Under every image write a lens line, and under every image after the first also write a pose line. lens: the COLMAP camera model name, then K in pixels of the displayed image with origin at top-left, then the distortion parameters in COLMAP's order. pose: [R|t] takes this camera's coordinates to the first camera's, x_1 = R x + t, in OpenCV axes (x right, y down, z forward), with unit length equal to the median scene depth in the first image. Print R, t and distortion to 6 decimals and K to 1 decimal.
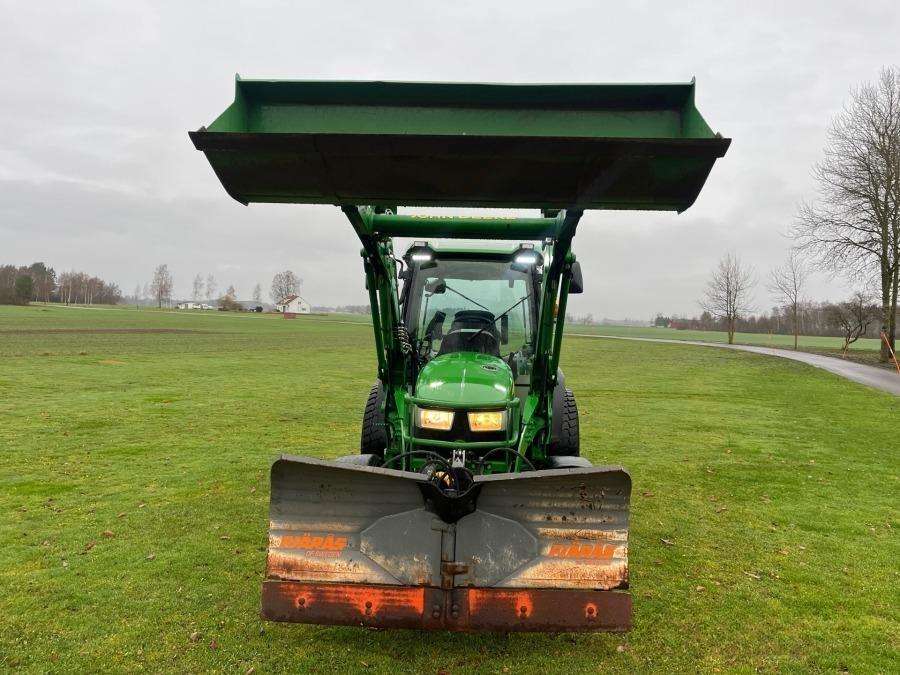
lens RADIAL K [[689.5, 0, 450.0], [0, 689.5, 341.1], [0, 0, 1]] dist [0.077378, -0.118287]
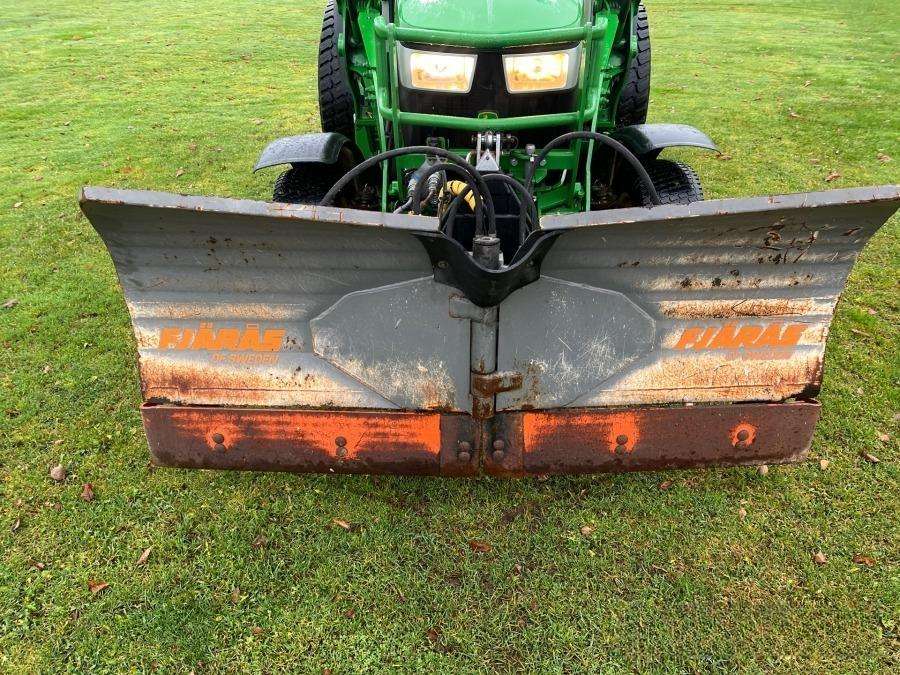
lens RADIAL K [[683.8, 0, 450.0], [0, 683.8, 337.5], [0, 0, 1]] dist [0.078028, -0.105646]
pose [[0.999139, -0.040639, 0.008298, -0.031002], [0.031374, 0.871345, 0.489666, 0.042831], [-0.027130, -0.488985, 0.871870, 0.556019]]
